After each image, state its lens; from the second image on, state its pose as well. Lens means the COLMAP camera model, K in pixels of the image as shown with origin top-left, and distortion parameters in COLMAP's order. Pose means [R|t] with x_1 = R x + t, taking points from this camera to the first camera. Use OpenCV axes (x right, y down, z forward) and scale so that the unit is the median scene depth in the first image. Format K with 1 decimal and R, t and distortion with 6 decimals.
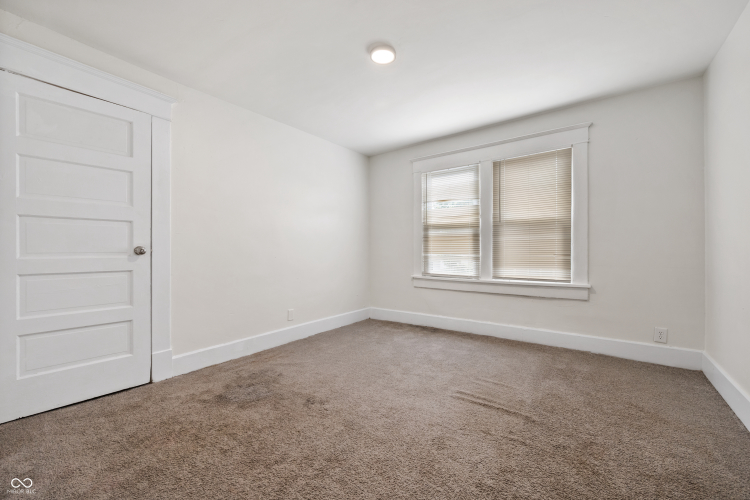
lens RADIAL K [[306.9, 0, 377.1], [0, 306.9, 249.3], [0, 0, 1]] dist [-0.000814, 0.000246]
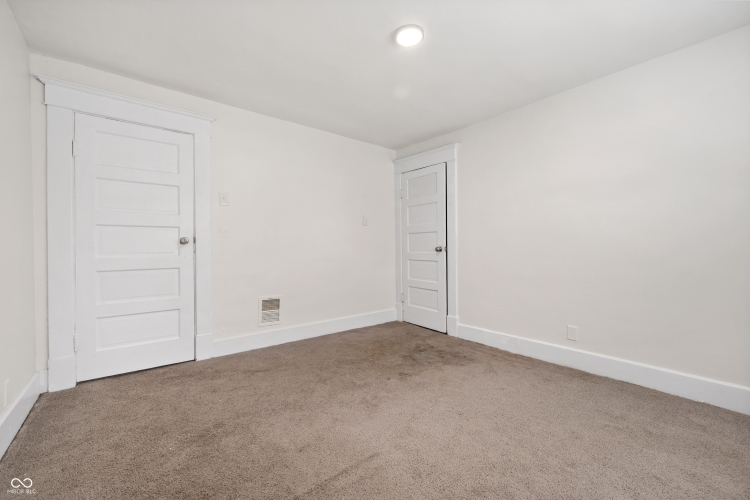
lens RADIAL K [[306.9, 0, 377.1], [0, 306.9, 249.3], [0, 0, 1]] dist [-0.000814, 0.000246]
pose [[-0.253174, 0.007039, -0.967395, 0.865846], [0.005660, 0.999967, 0.005794, -0.006459], [0.967404, -0.004009, -0.253205, 1.063791]]
